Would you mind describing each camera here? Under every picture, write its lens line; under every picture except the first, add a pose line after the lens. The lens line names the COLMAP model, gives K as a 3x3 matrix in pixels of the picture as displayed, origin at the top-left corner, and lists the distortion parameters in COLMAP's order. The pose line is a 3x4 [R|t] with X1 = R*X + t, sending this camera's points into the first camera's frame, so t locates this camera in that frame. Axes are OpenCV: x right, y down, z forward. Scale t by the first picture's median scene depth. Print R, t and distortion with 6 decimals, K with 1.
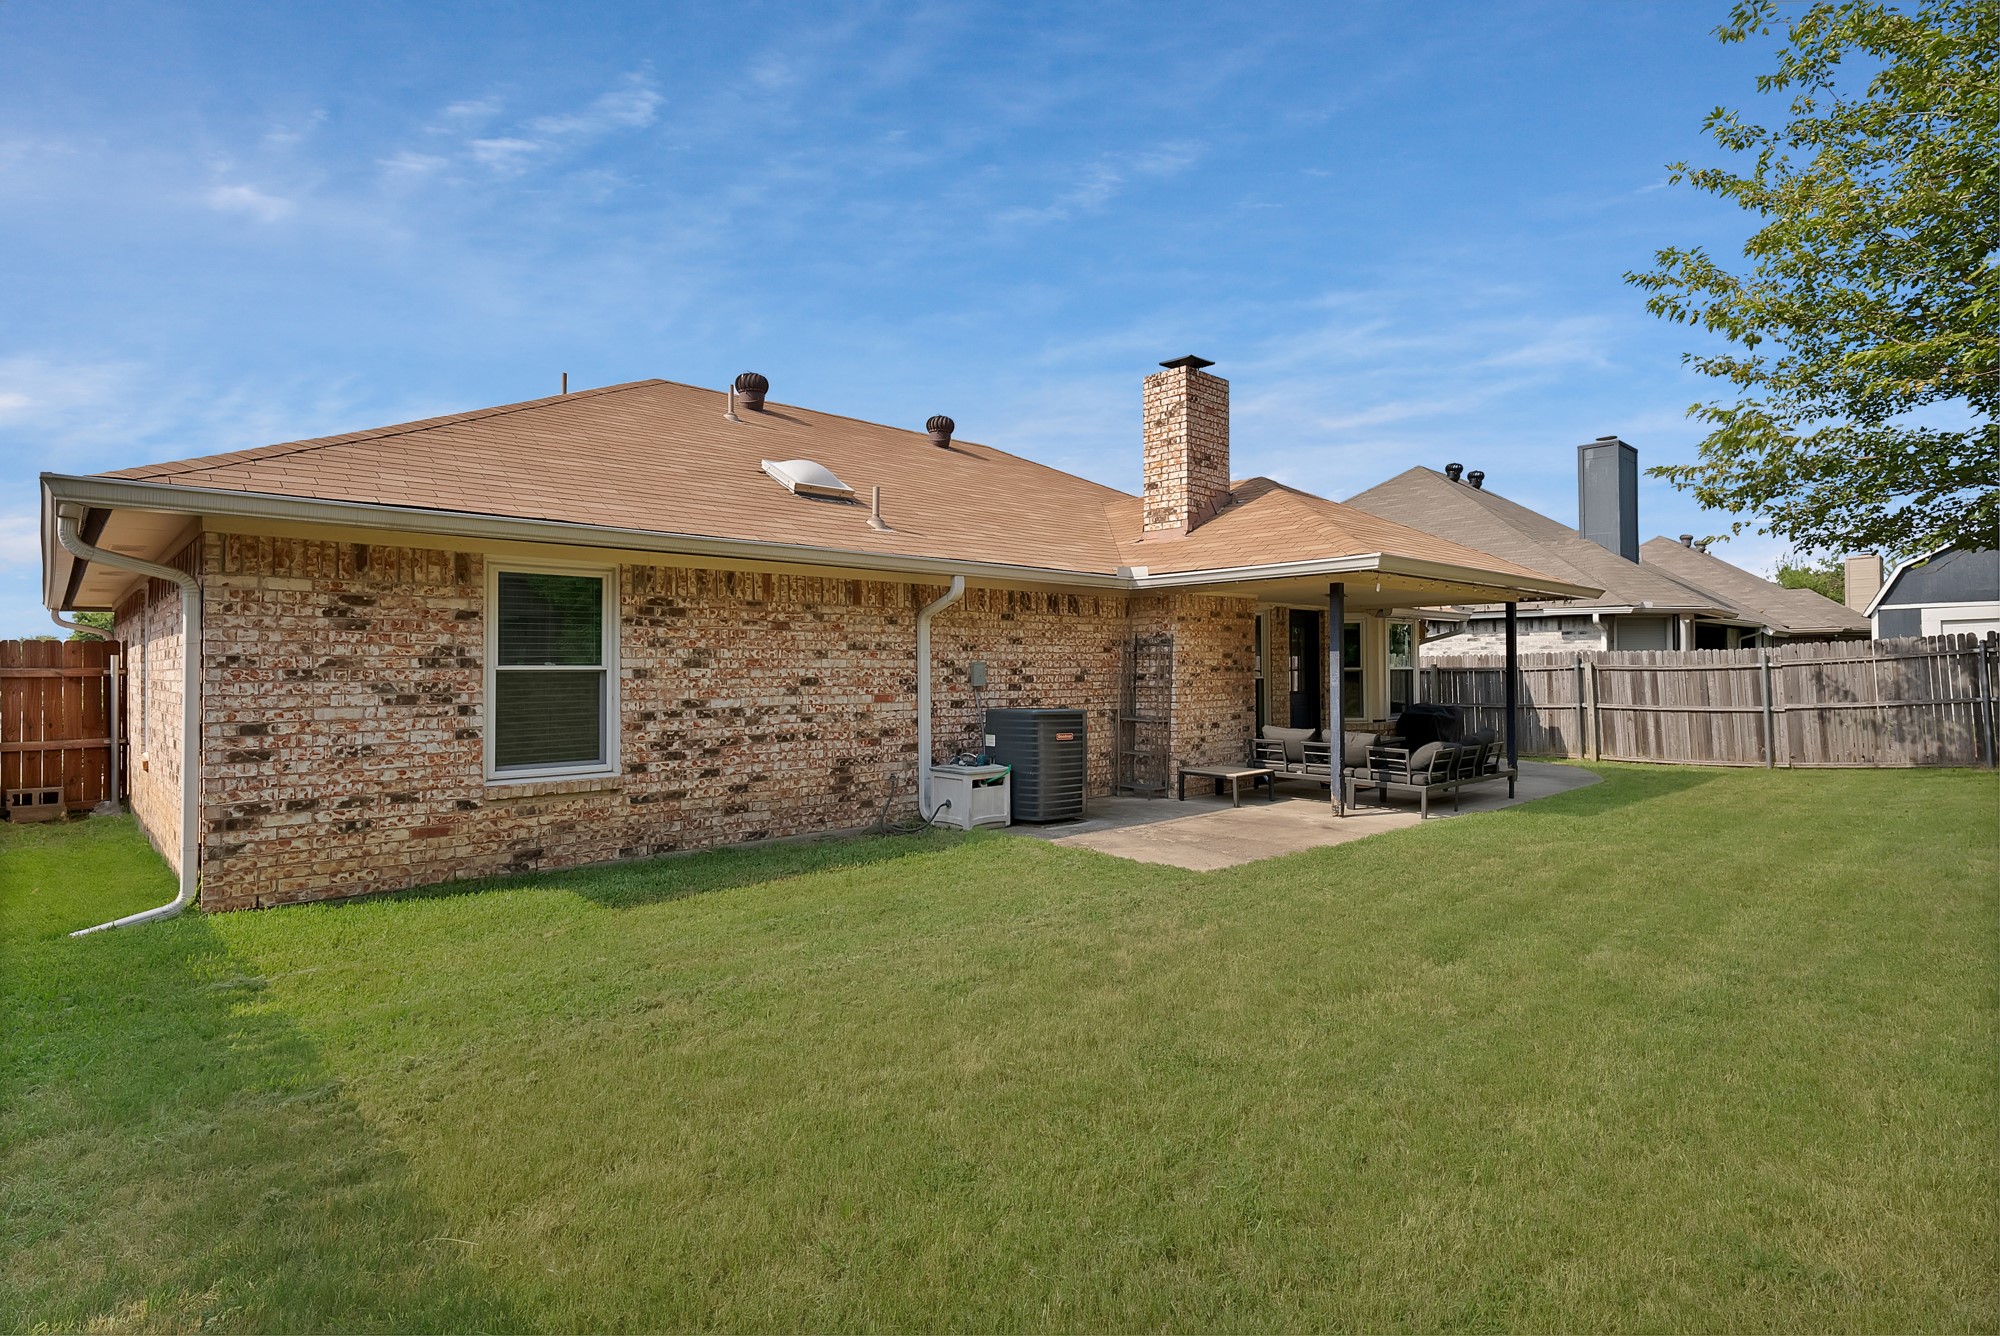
lens RADIAL K [[994.0, 0, 995.5], [0, 994.0, 655.1], [0, 0, 1]] dist [-0.000789, -0.000007]
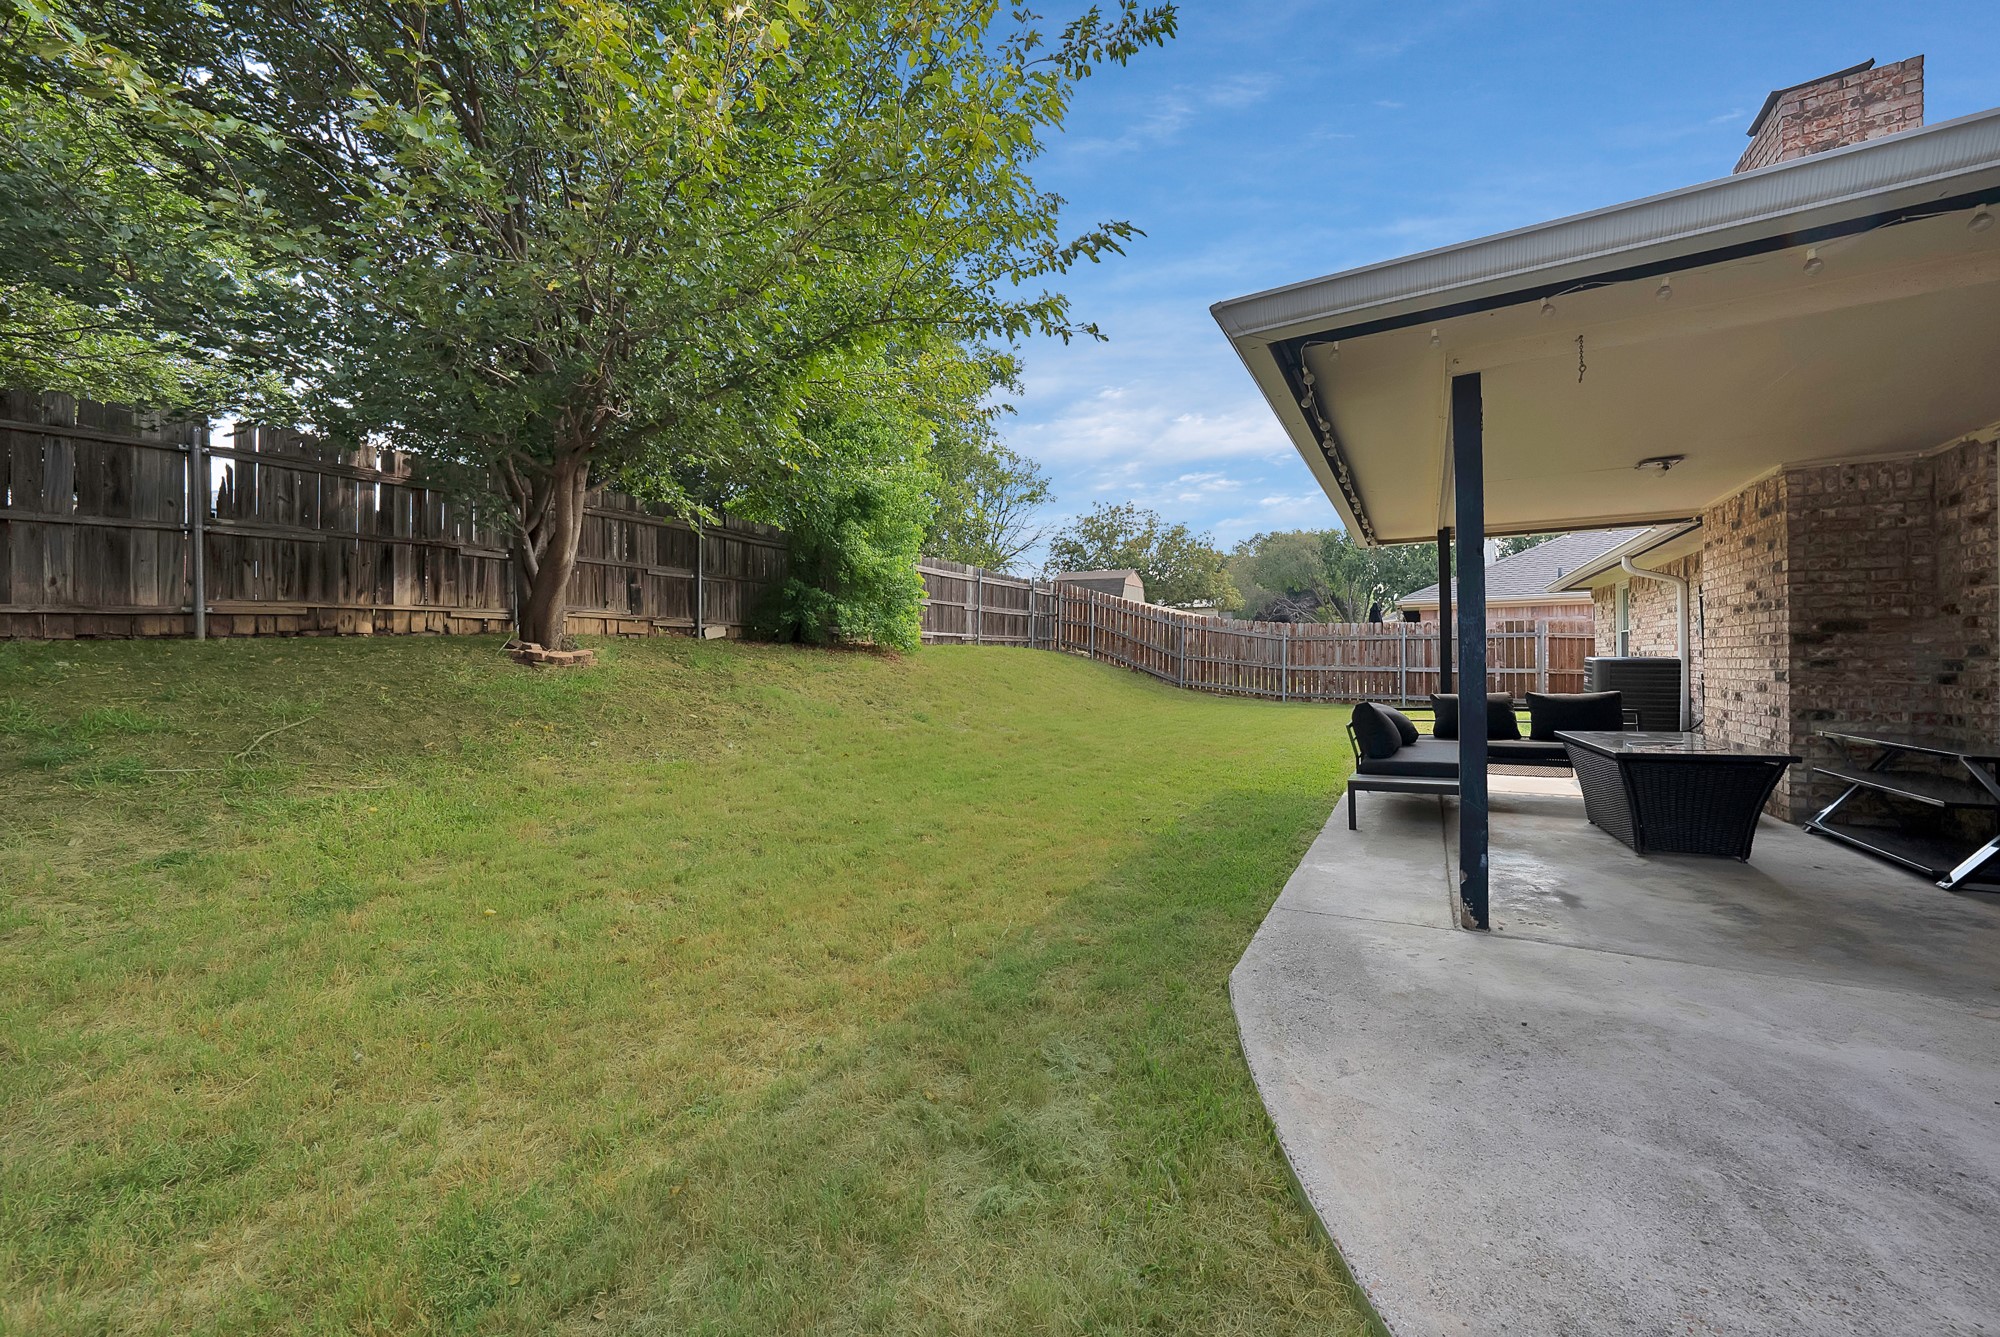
lens RADIAL K [[714.8, 0, 994.1], [0, 714.8, 660.6], [0, 0, 1]] dist [-0.030353, 0.007139]
pose [[-0.962731, 0.015444, -0.270021, 1.096777], [0.019476, 0.999735, -0.012260, 0.058677], [0.269760, -0.017062, -0.962776, 1.771179]]
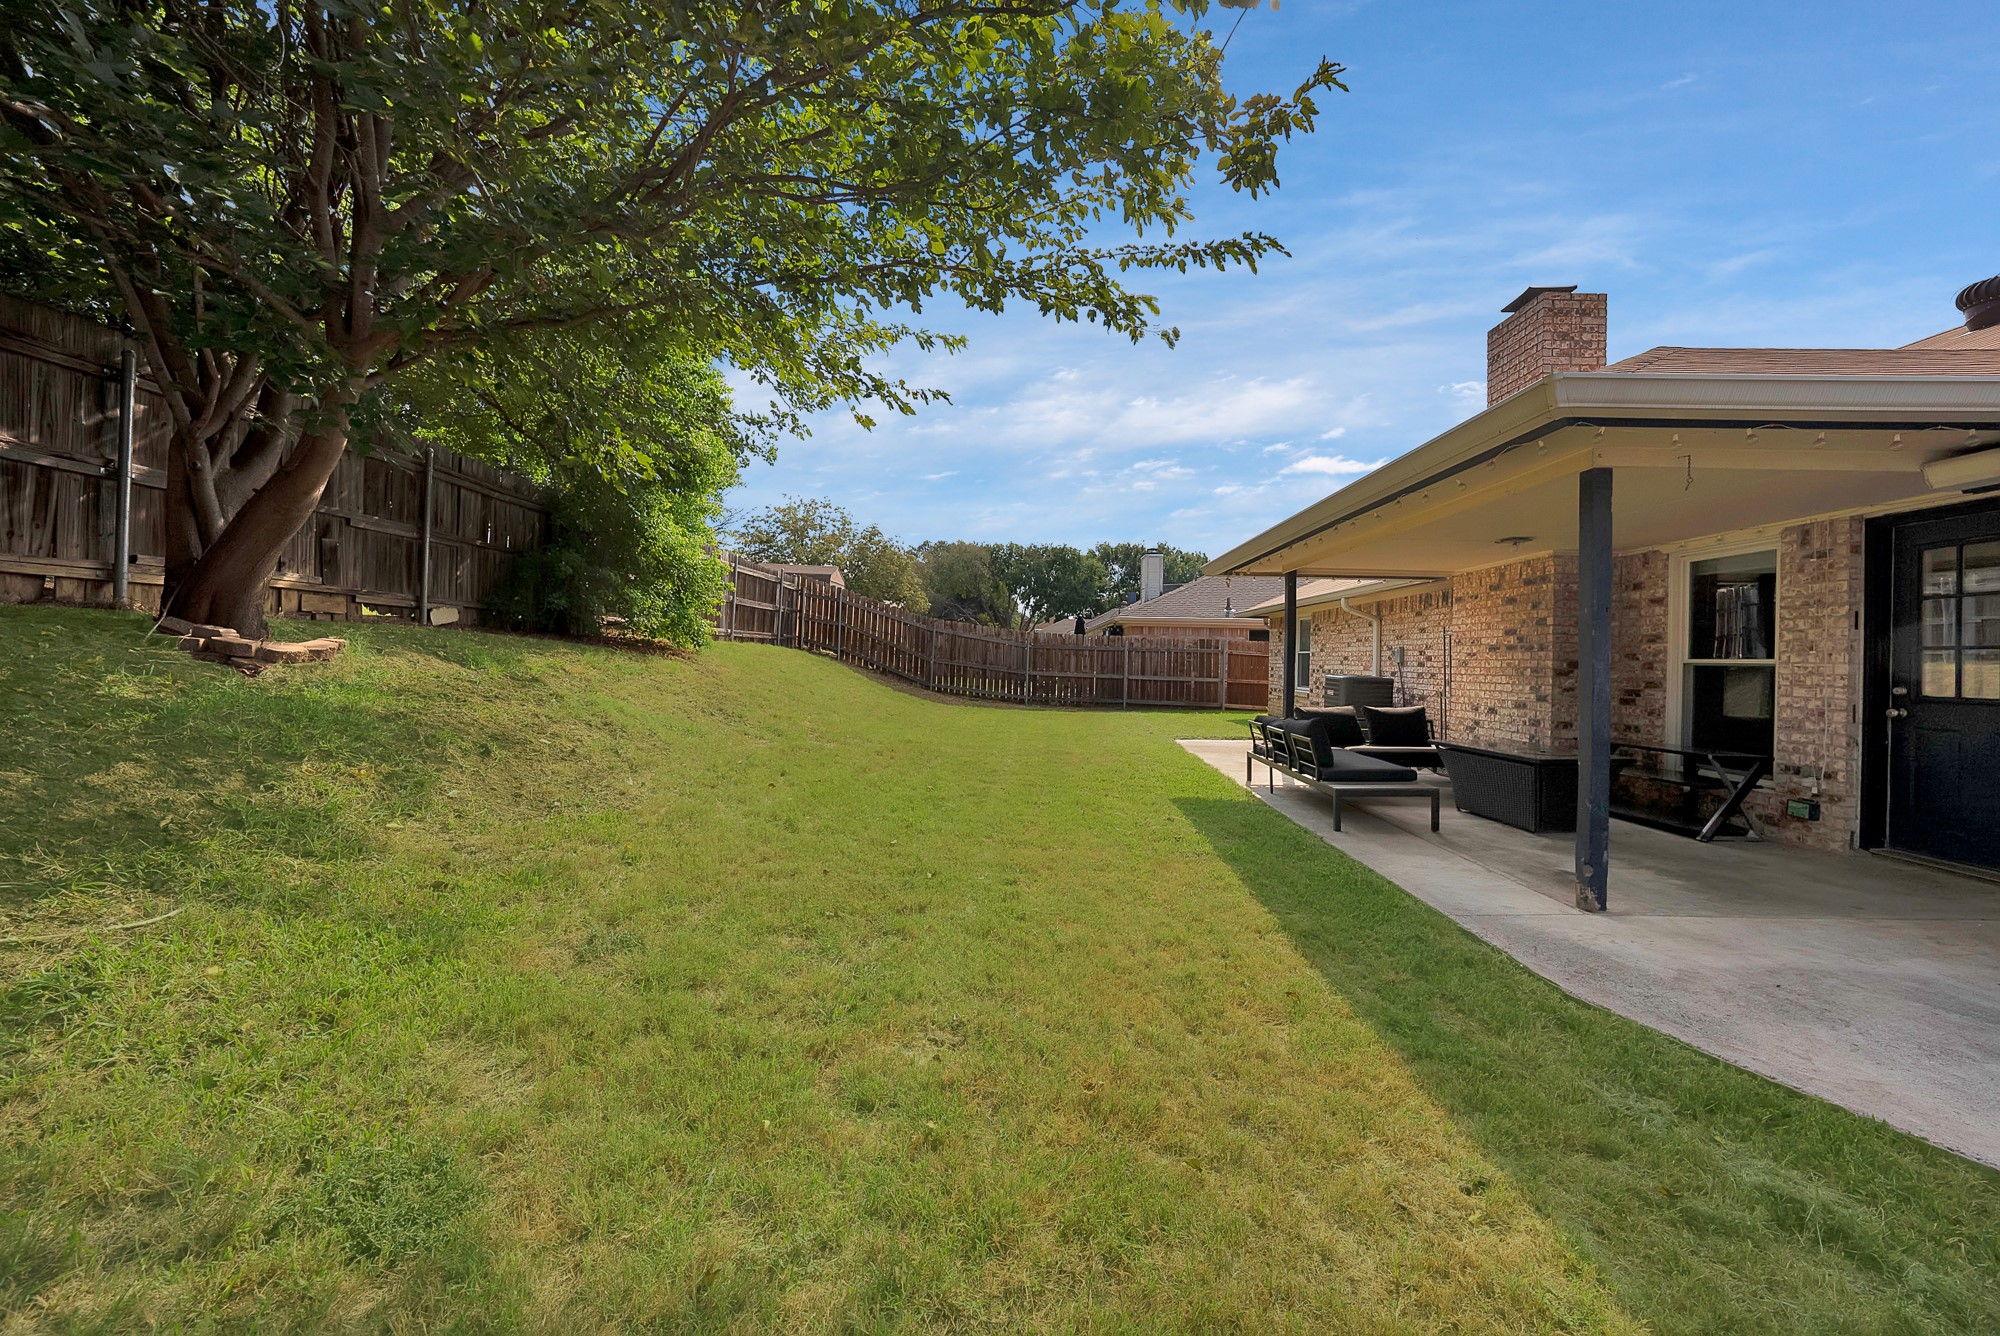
lens RADIAL K [[710.6, 0, 998.1], [0, 710.6, 660.3], [0, 0, 1]] dist [-0.028843, 0.006842]
pose [[-0.720760, -0.006680, -0.693153, 1.337196], [-0.005170, 0.999978, -0.004261, 0.040489], [0.693166, 0.000512, -0.720778, 1.557364]]
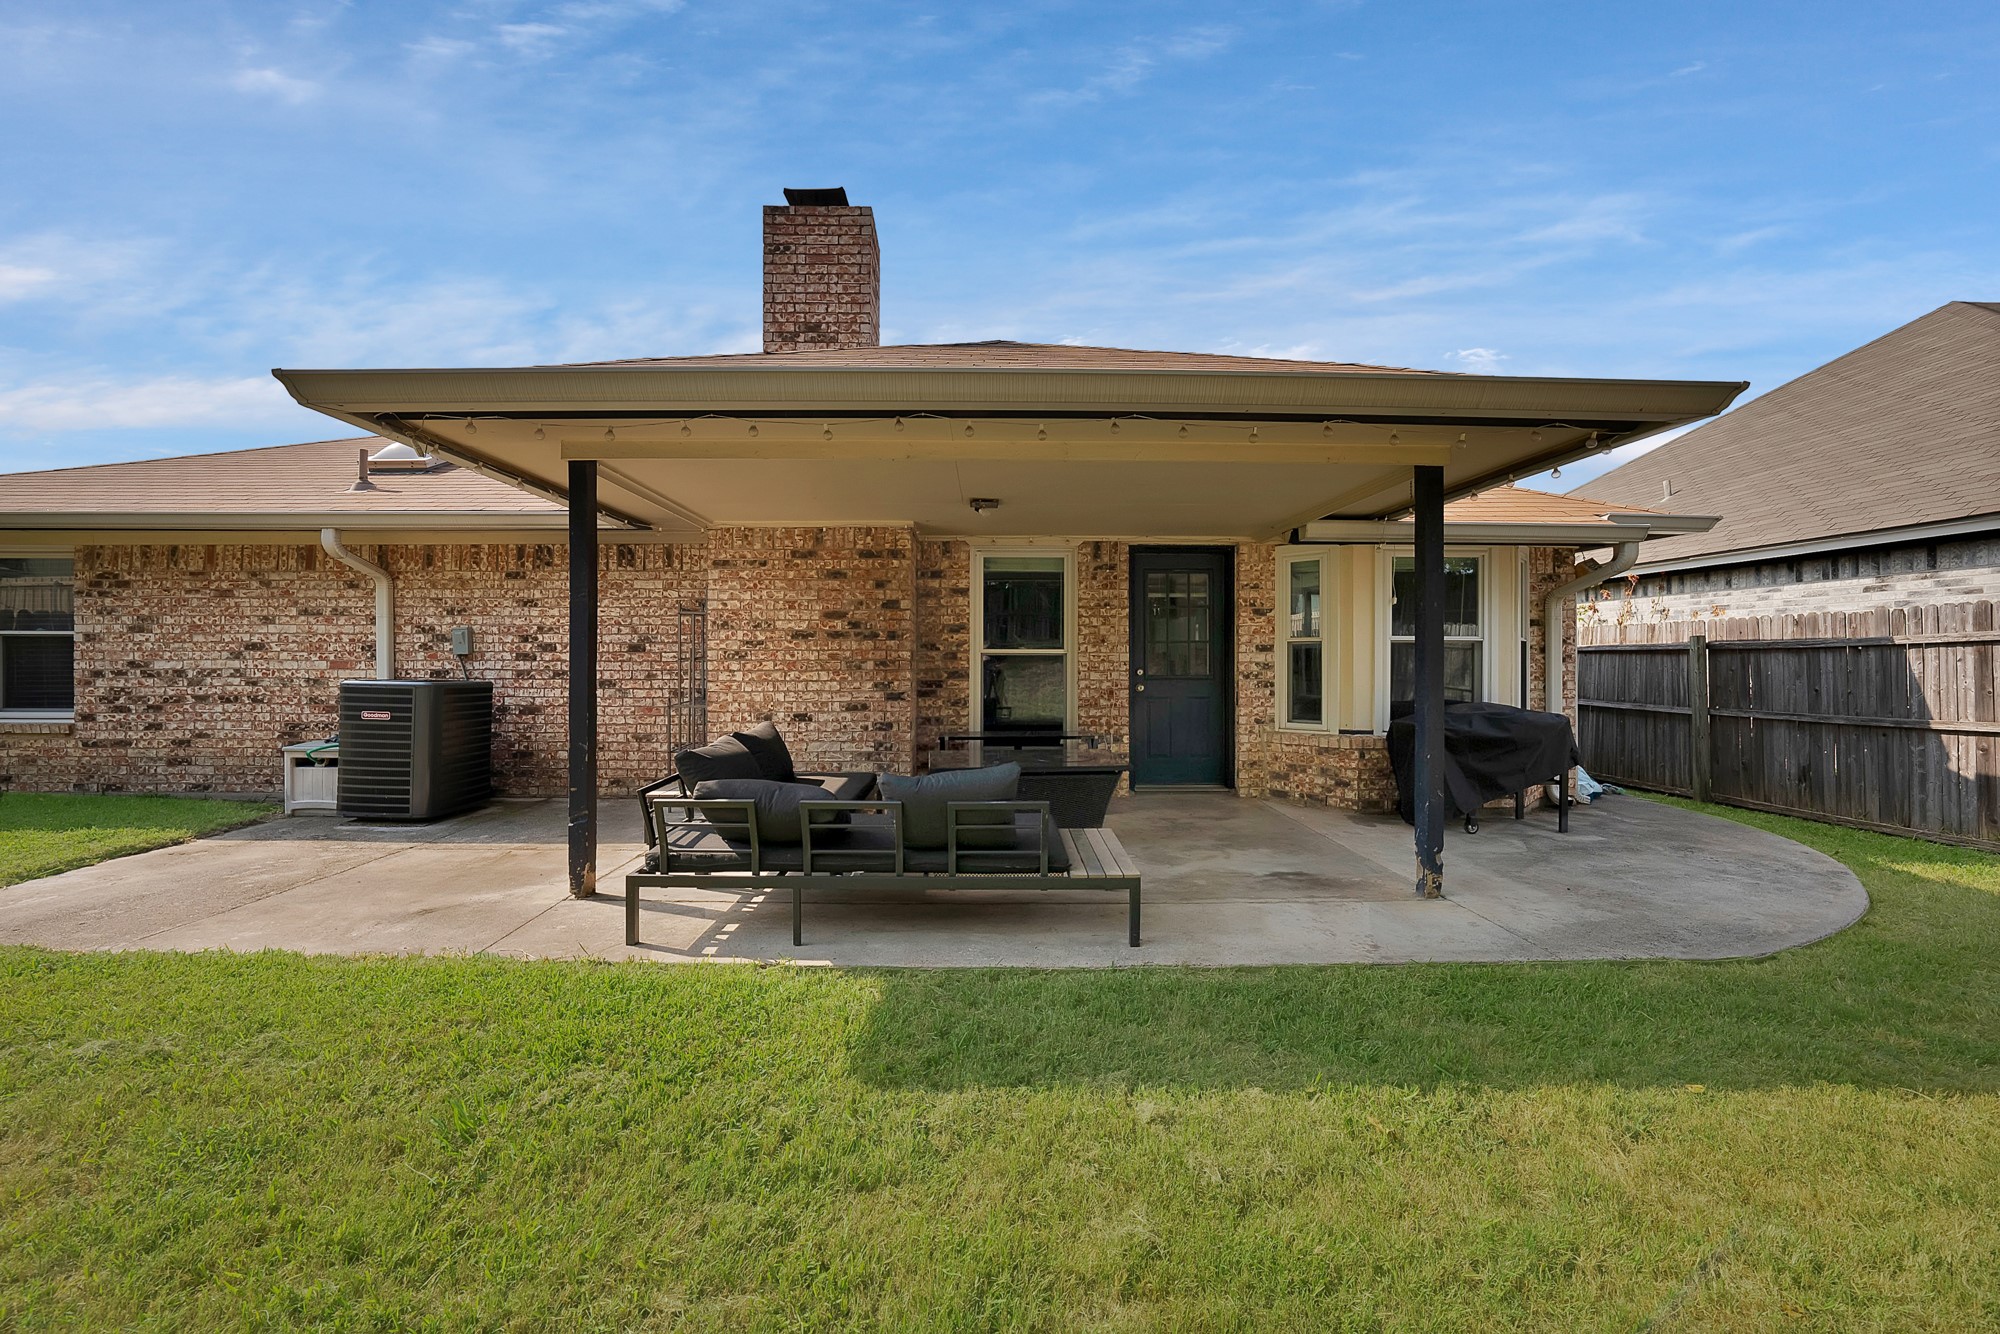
lens RADIAL K [[710.6, 0, 998.1], [0, 710.6, 659.3], [0, 0, 1]] dist [-0.028843, 0.006842]
pose [[0.738928, 0.006859, -0.673749, 0.877421], [0.003993, 0.999886, 0.014558, 0.032676], [0.673773, -0.013448, 0.738816, 0.994257]]
